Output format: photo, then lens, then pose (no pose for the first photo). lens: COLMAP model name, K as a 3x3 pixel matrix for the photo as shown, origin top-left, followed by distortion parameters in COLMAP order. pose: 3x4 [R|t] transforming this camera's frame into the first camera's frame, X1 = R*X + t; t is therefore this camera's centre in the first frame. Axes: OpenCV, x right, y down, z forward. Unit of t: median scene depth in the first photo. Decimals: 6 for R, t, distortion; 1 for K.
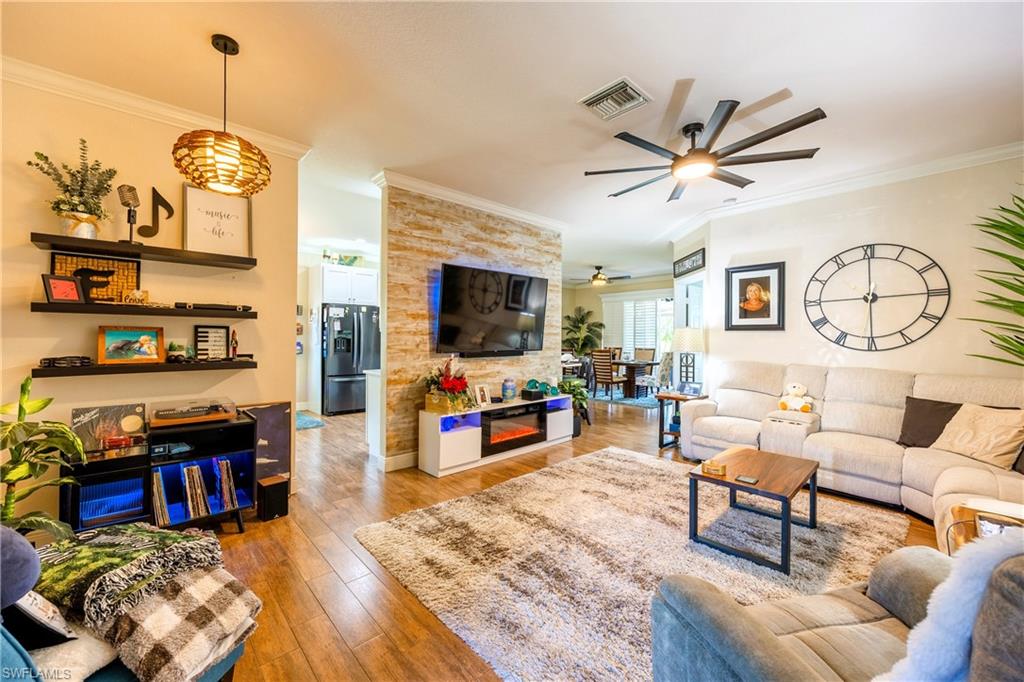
lens RADIAL K [[400.6, 0, 487.7], [0, 400.6, 334.2], [0, 0, 1]] dist [-0.003712, -0.000165]
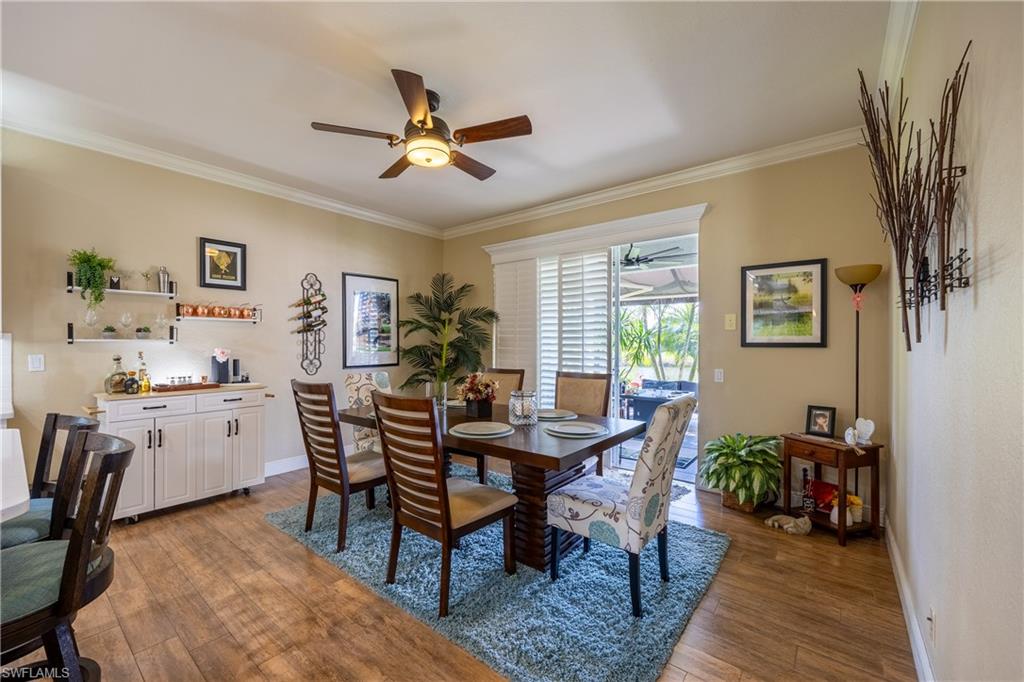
lens RADIAL K [[400.3, 0, 511.9], [0, 400.3, 340.3], [0, 0, 1]] dist [-0.010762, -0.000366]
pose [[0.980791, -0.000763, 0.195059, 0.778055], [-0.000635, 0.999975, 0.007103, 0.006961], [-0.195059, -0.007091, 0.980766, 1.969037]]
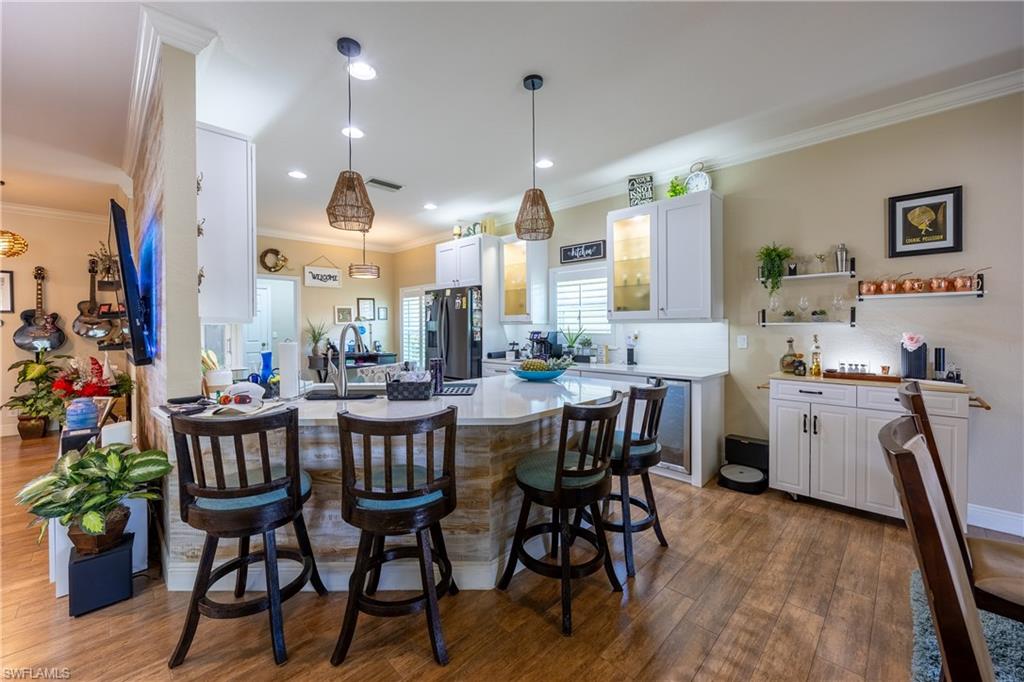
lens RADIAL K [[400.3, 0, 500.9], [0, 400.3, 329.5], [0, 0, 1]] dist [-0.010762, -0.000366]
pose [[0.067399, 0.004523, -0.997716, 1.010101], [0.013764, 0.999890, 0.005463, 0.014116], [0.997631, -0.014101, 0.067330, 2.298097]]
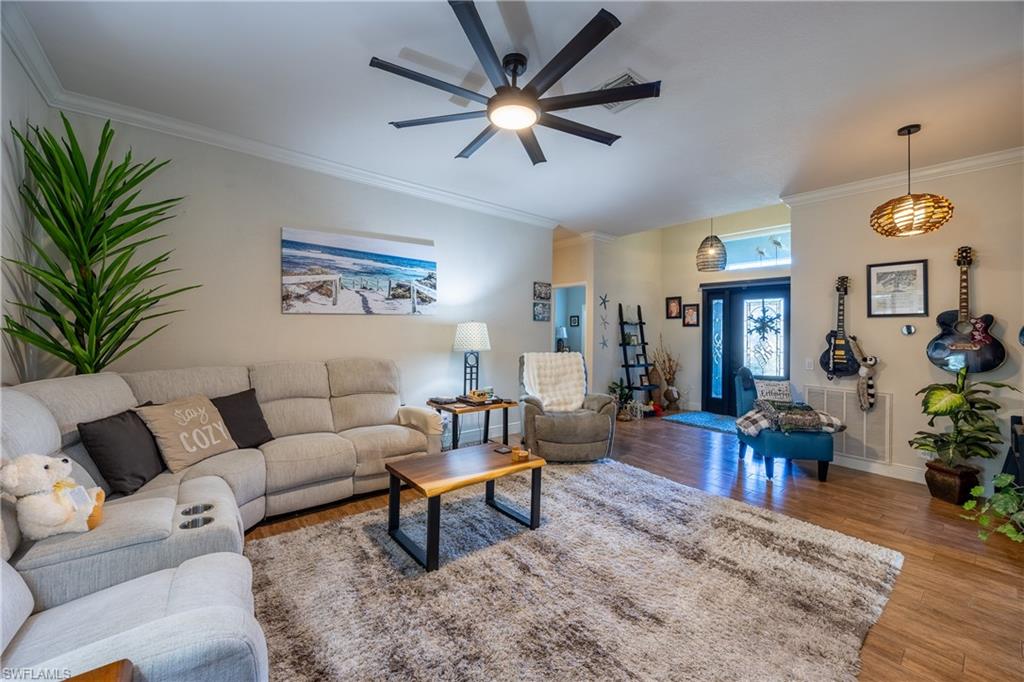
lens RADIAL K [[400.3, 0, 508.2], [0, 400.3, 335.4], [0, 0, 1]] dist [-0.010762, -0.000366]
pose [[-0.999565, -0.016577, 0.024388, 0.495481], [-0.016566, 0.999863, 0.000649, 0.003988], [-0.024396, 0.000244, -0.999702, 1.638013]]
